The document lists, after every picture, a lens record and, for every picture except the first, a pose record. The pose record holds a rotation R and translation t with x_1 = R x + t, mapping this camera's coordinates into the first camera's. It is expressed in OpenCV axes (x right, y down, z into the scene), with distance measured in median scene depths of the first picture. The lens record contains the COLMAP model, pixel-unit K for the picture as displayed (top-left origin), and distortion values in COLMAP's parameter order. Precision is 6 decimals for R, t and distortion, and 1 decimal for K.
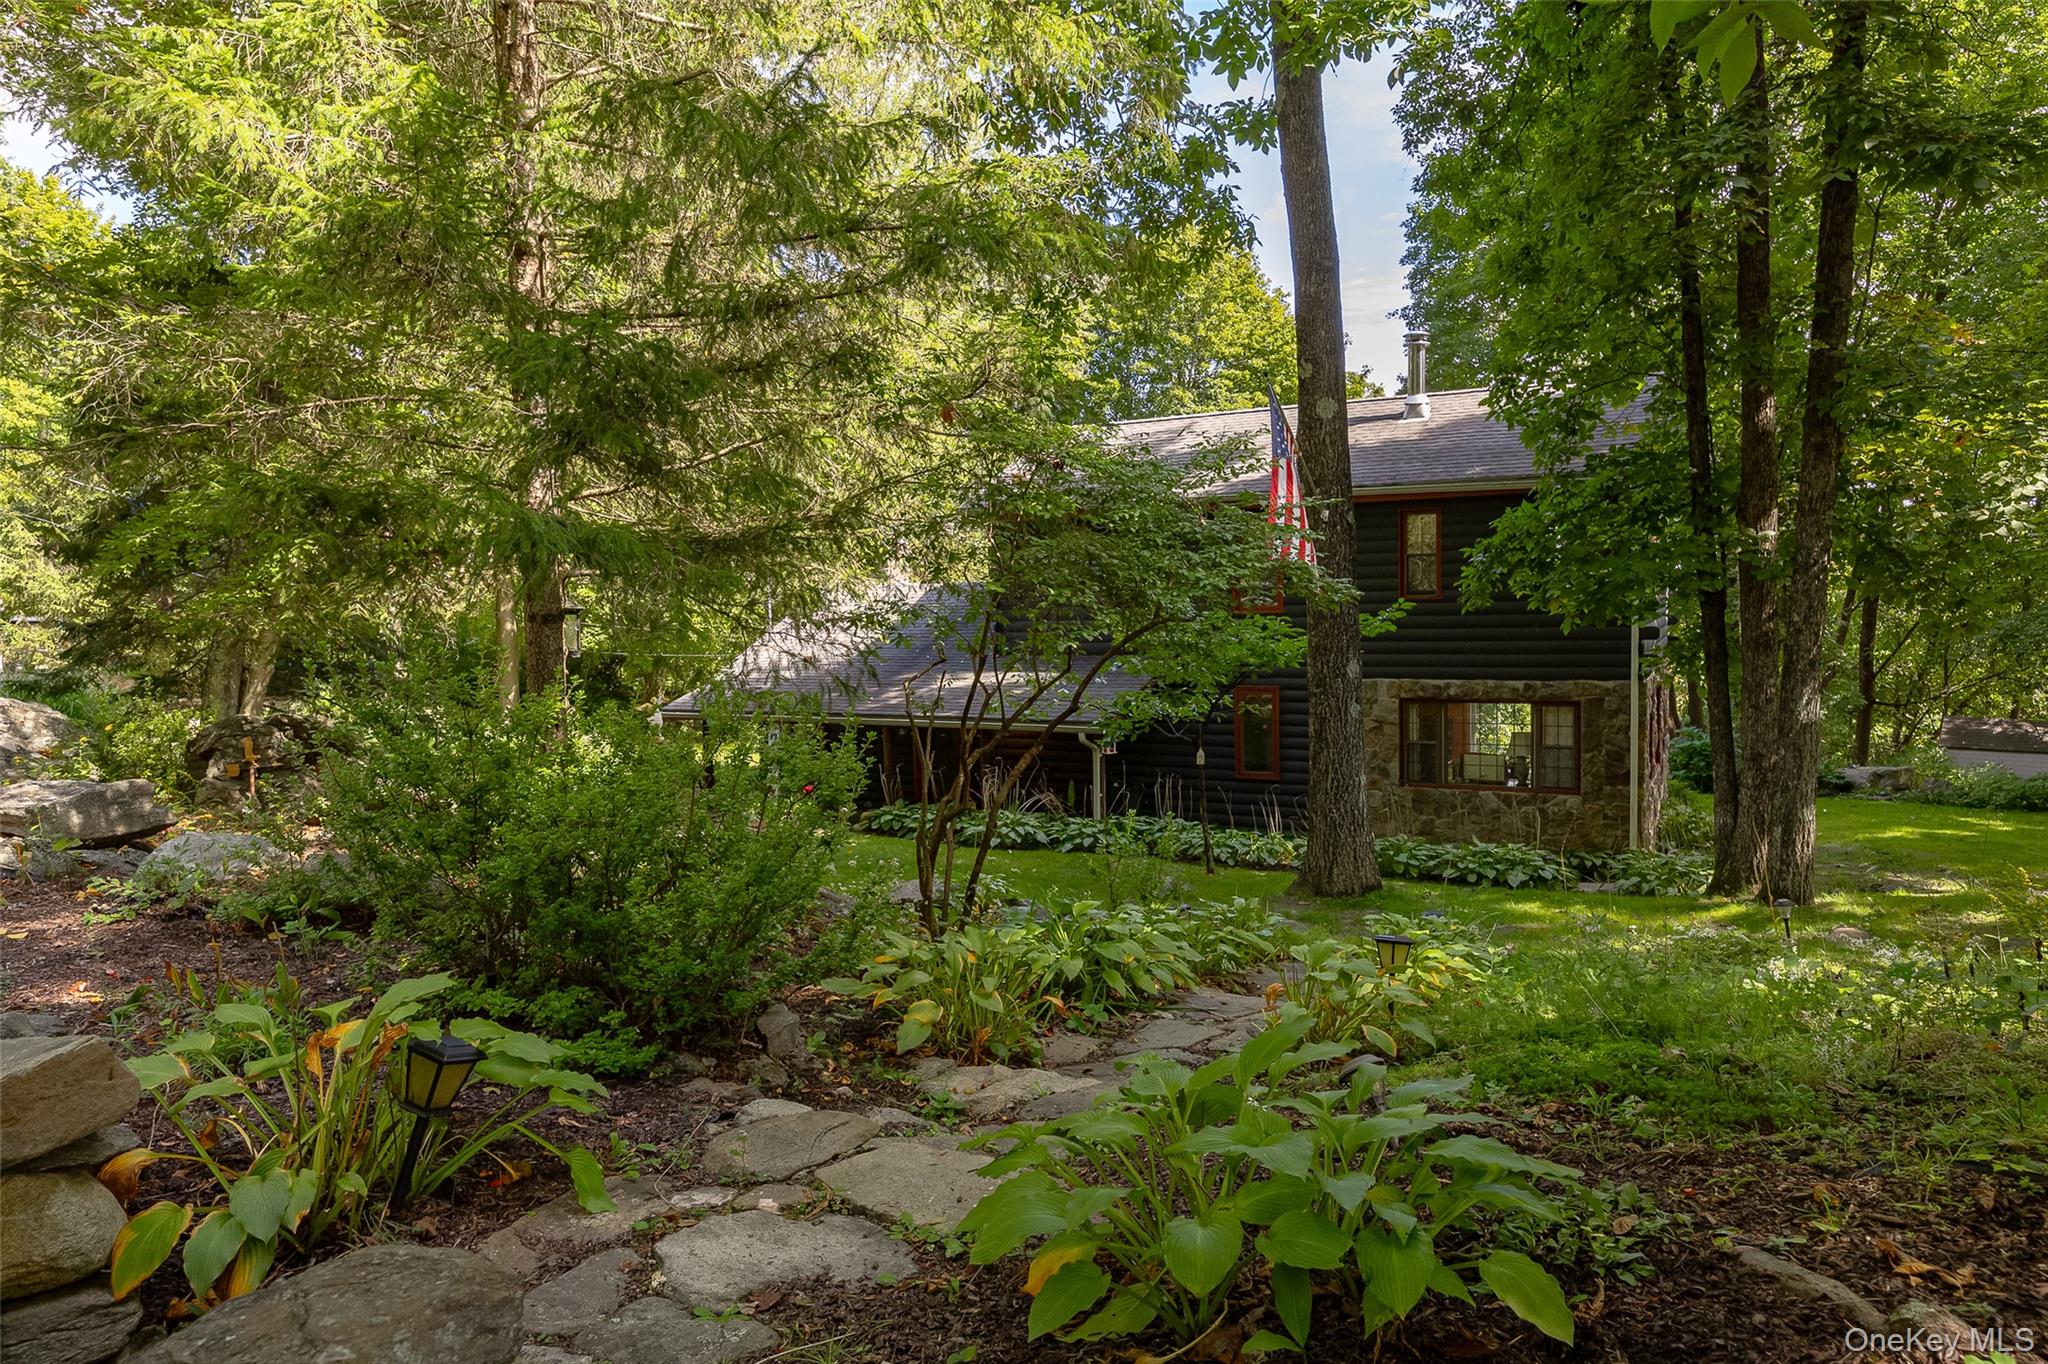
lens RADIAL K [[1311.6, 0, 1026.0], [0, 1311.6, 679.4], [0, 0, 1]] dist [-0.002359, -0.000272]
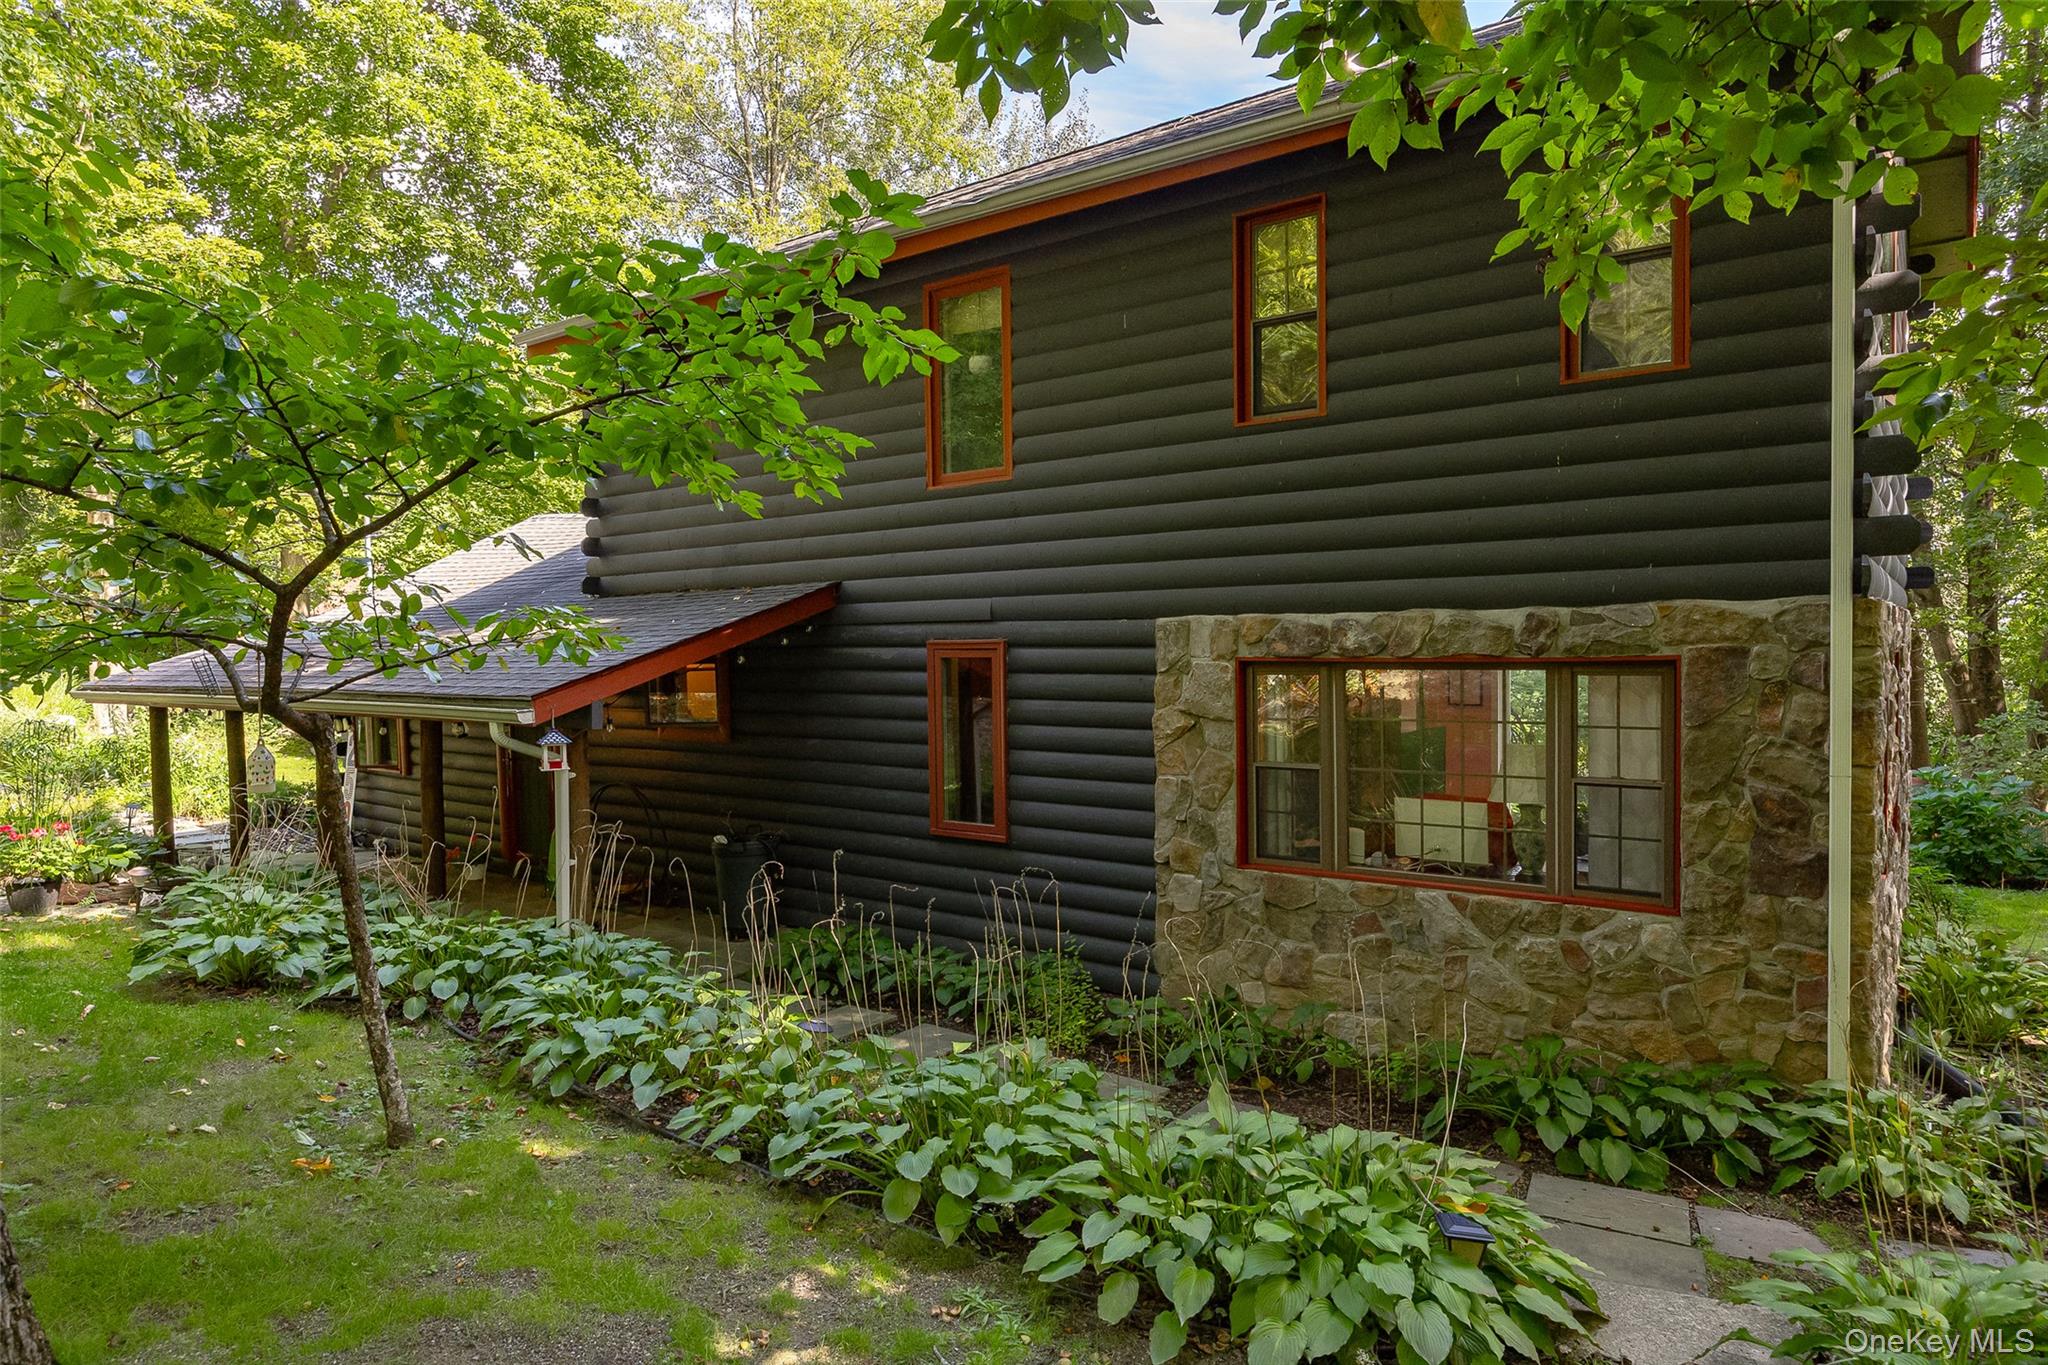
lens RADIAL K [[1218.9, 0, 1021.7], [0, 1218.9, 681.4], [0, 0, 1]] dist [0.002572, 0.000718]
pose [[0.989103, 0.015901, -0.146362, 0.286546], [-0.020725, 0.999289, -0.031495, 0.036807], [0.145758, 0.034185, 0.988730, 0.626277]]
